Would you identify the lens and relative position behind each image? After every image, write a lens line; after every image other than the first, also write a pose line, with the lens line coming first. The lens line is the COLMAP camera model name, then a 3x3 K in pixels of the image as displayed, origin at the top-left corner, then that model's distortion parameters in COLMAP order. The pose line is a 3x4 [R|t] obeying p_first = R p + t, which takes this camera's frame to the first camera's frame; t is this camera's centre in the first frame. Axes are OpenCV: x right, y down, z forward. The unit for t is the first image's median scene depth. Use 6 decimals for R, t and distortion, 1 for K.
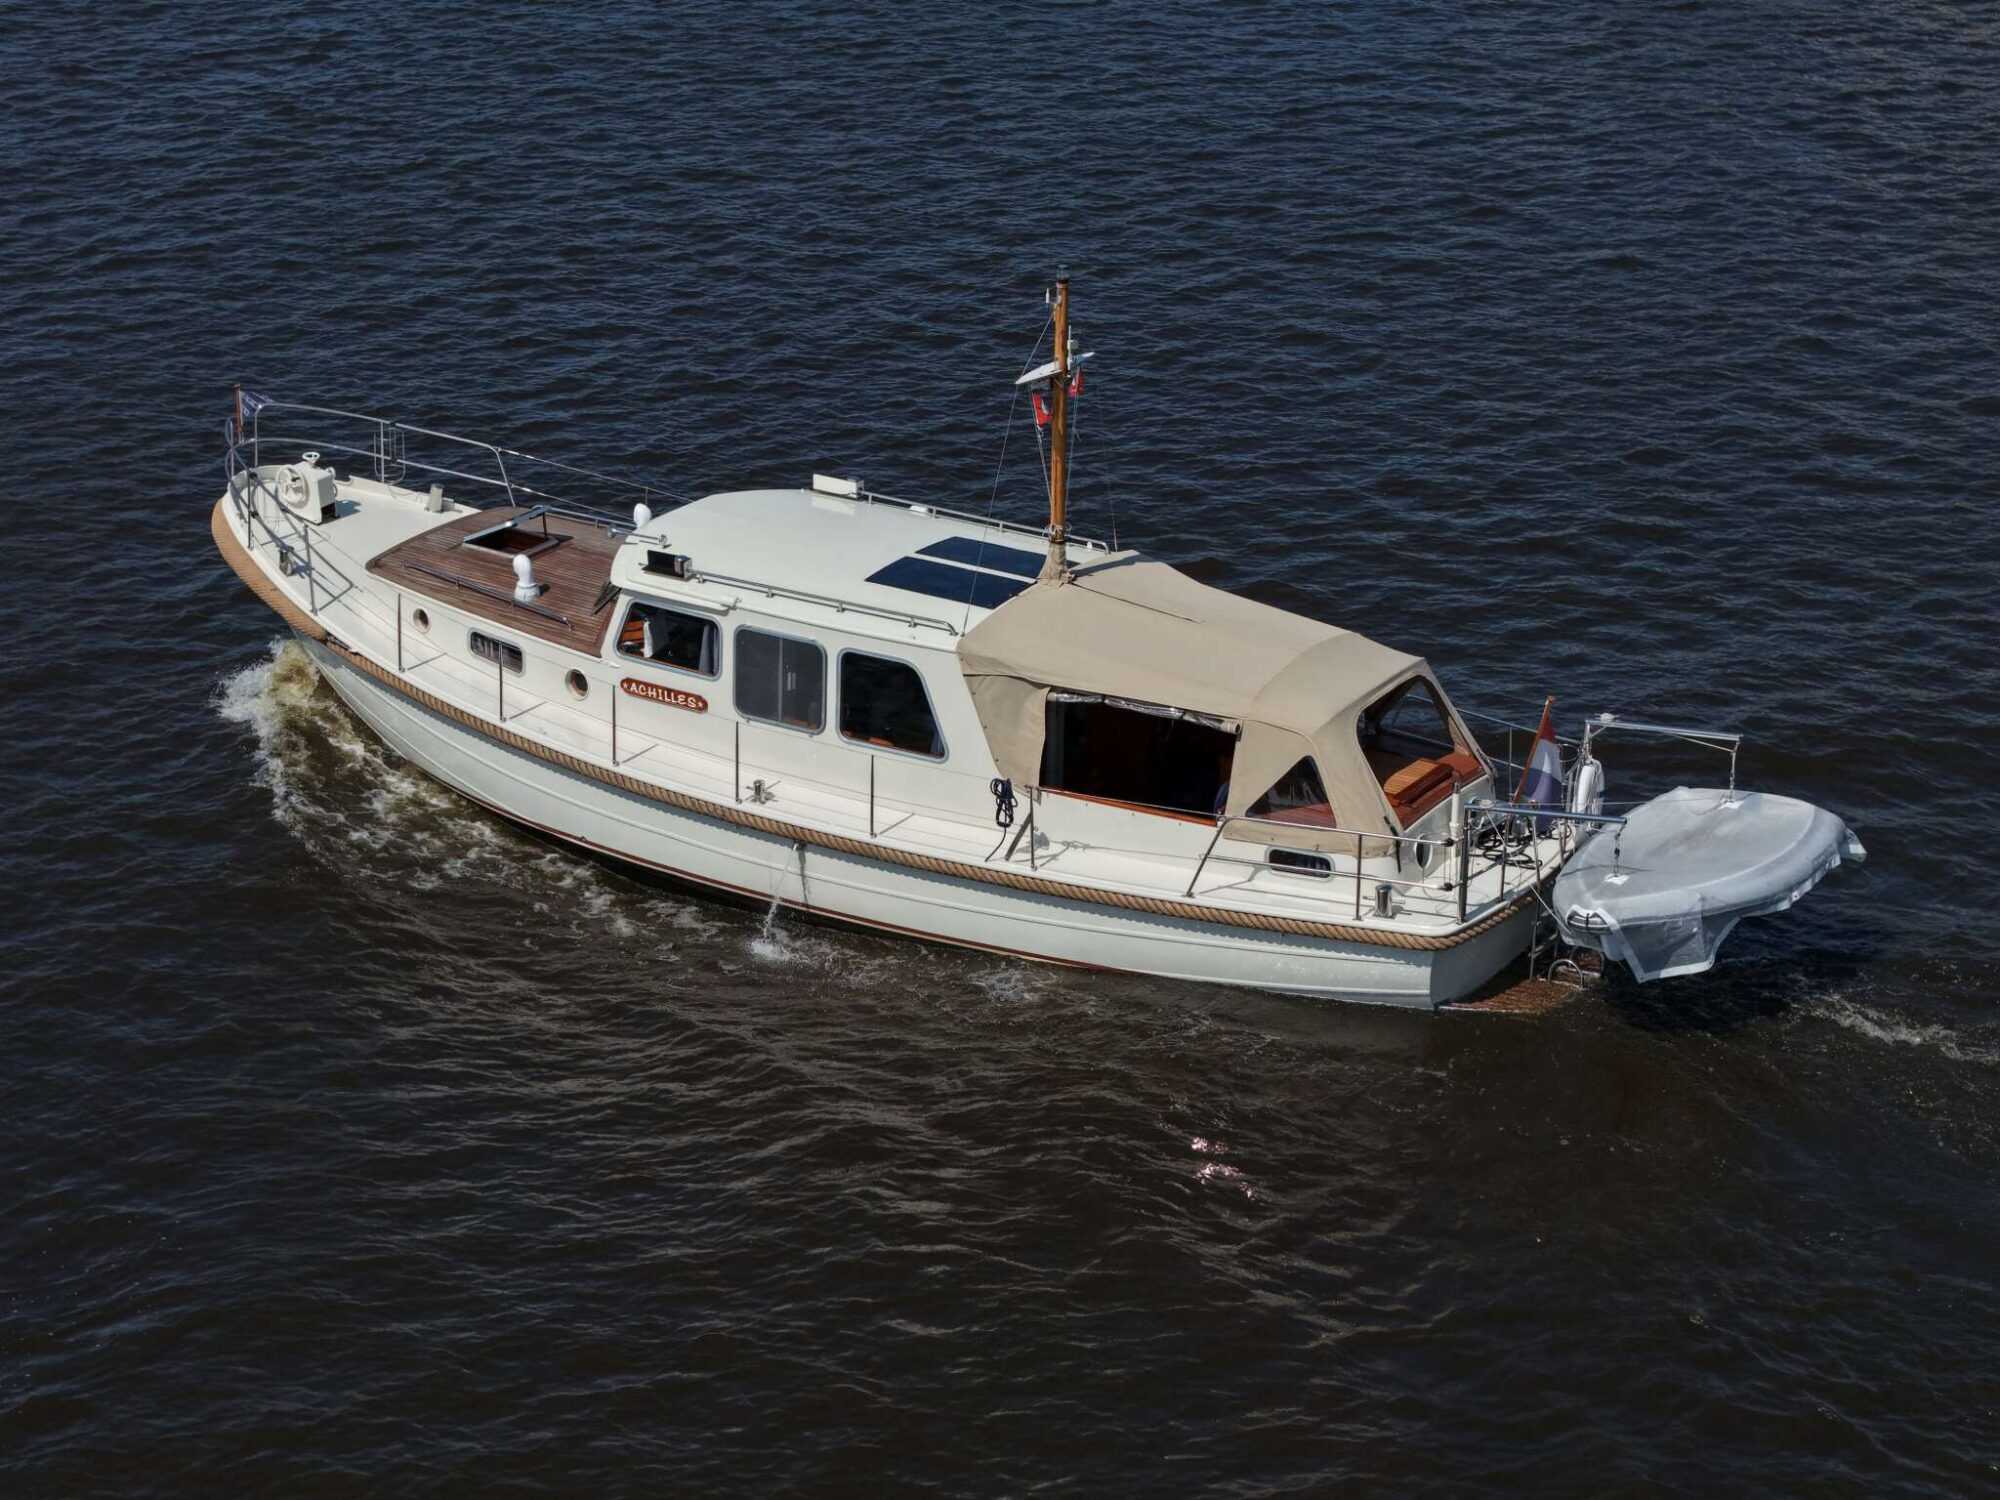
lens RADIAL K [[4876.3, 0, 1000.0], [0, 4876.3, 750.0], [0, 0, 1]] dist [-0.114537, -0.115508]
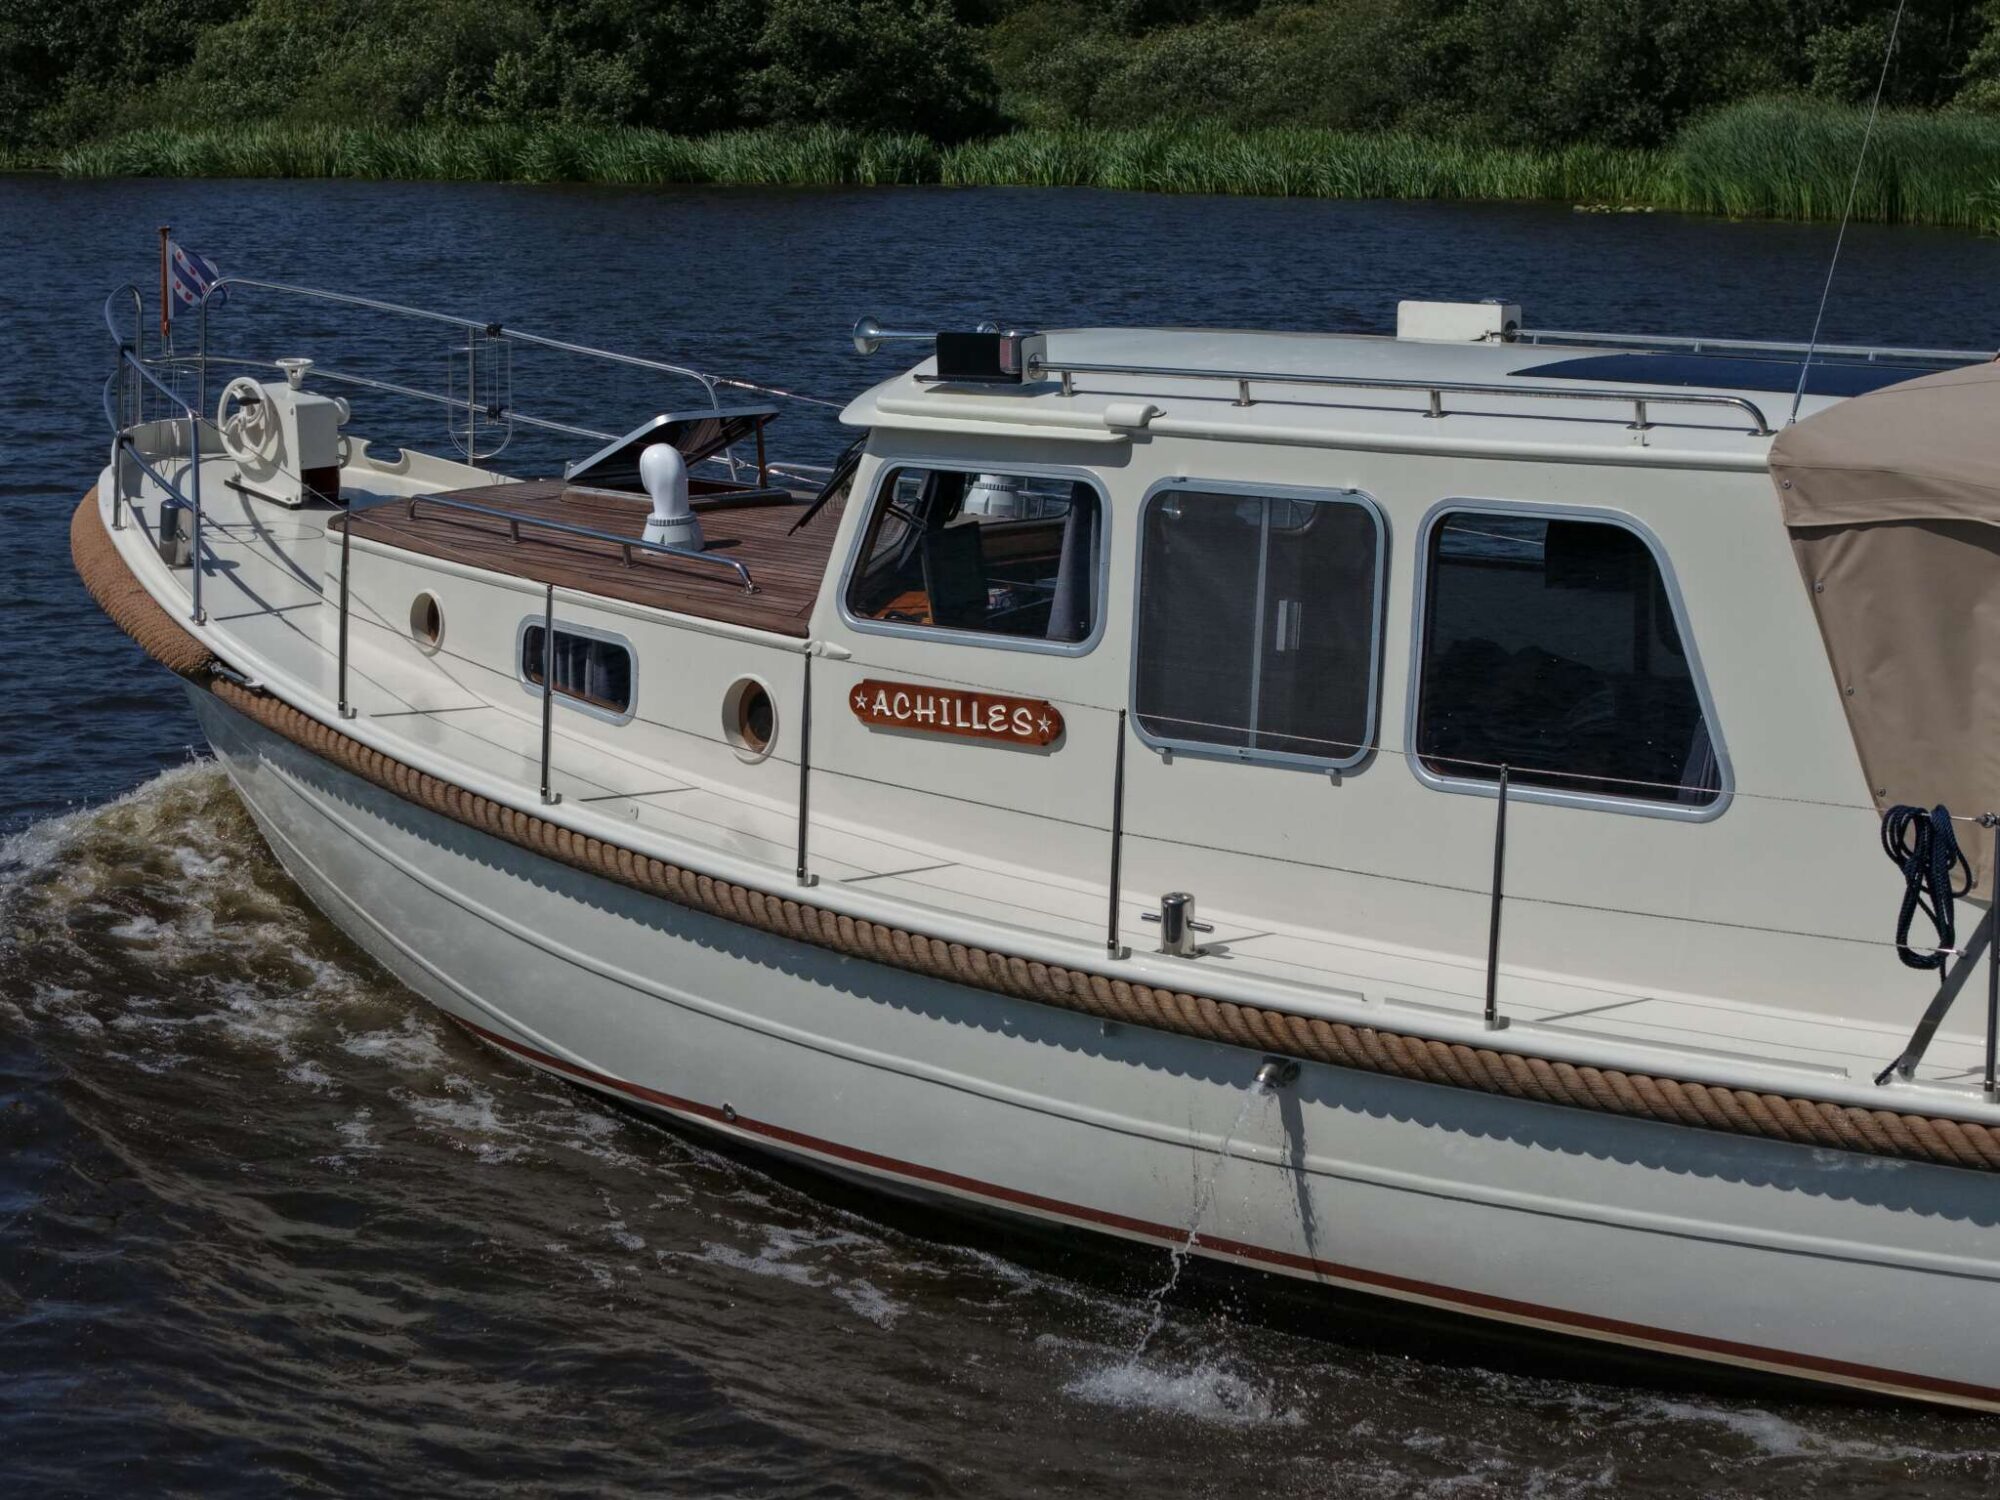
lens RADIAL K [[4876.3, 0, 1000.0], [0, 4876.3, 750.0], [0, 0, 1]] dist [-0.114537, -0.115508]
pose [[0.988248, 0.043599, -0.146509, -0.011010], [-0.072633, 0.977283, -0.199106, 0.065604], [0.134500, 0.207407, 0.968964, 0.644885]]
